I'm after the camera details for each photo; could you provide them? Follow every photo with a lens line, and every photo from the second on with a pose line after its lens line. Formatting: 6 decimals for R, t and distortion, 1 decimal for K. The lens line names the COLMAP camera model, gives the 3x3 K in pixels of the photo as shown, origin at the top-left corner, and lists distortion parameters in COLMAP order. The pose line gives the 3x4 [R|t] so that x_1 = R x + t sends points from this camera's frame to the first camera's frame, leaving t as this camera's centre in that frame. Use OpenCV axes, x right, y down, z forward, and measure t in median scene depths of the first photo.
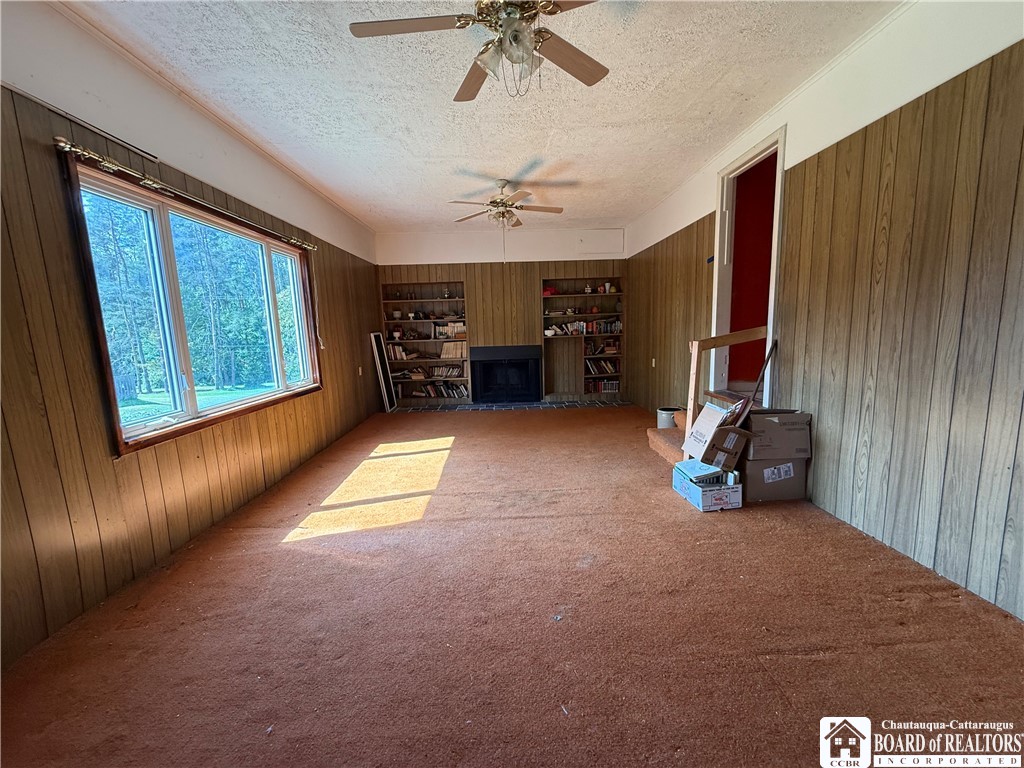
lens RADIAL K [[407.5, 0, 510.2], [0, 407.5, 386.0], [0, 0, 1]] dist [-0.000687, 0.000342]
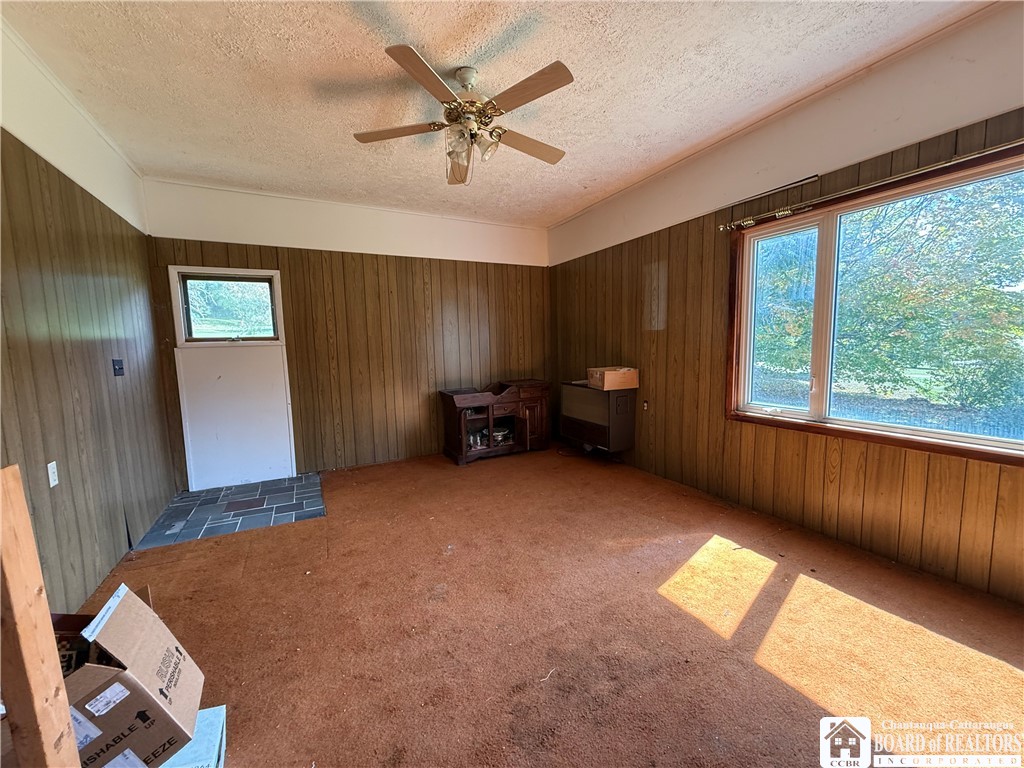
lens RADIAL K [[407.5, 0, 510.1], [0, 407.5, 386.0], [0, 0, 1]] dist [-0.000687, 0.000342]
pose [[-0.898602, 0.100193, -0.427172, 0.132943], [-0.006640, 0.970362, 0.241564, -0.097343], [0.438715, 0.219907, -0.871304, 0.603349]]
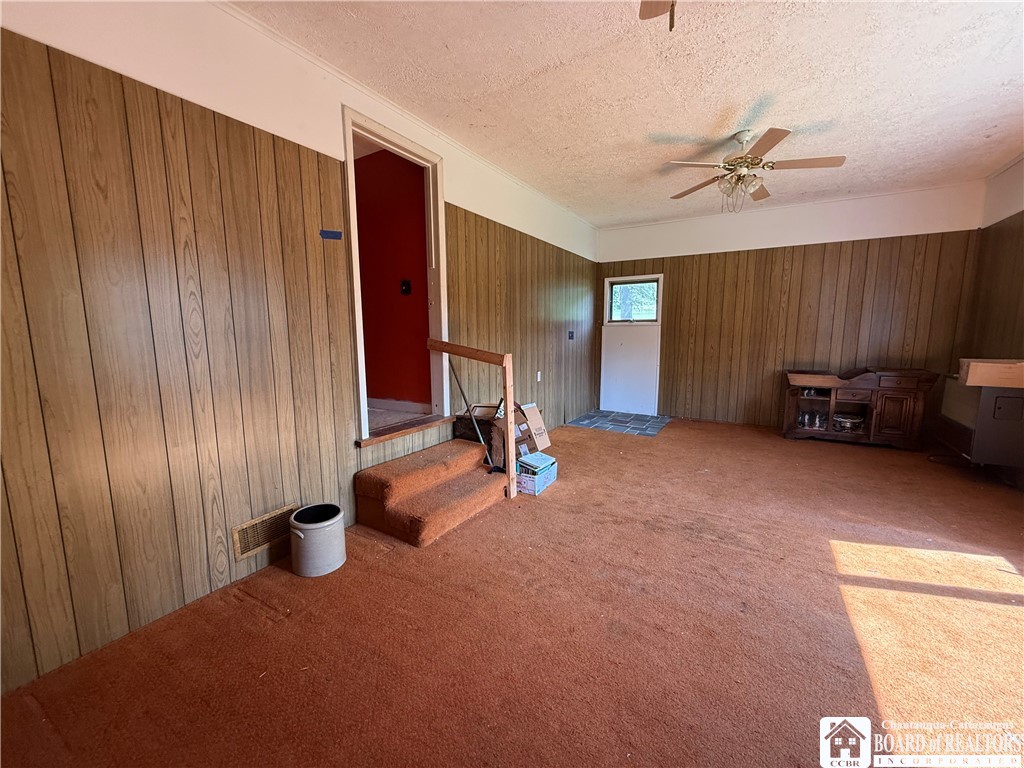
lens RADIAL K [[407.5, 0, 513.8], [0, 407.5, 383.9], [0, 0, 1]] dist [-0.000687, 0.000342]
pose [[-0.844527, -0.034244, 0.534417, -0.039930], [0.106983, 0.967047, 0.231030, -0.122668], [-0.524717, 0.252284, -0.813034, 0.832872]]
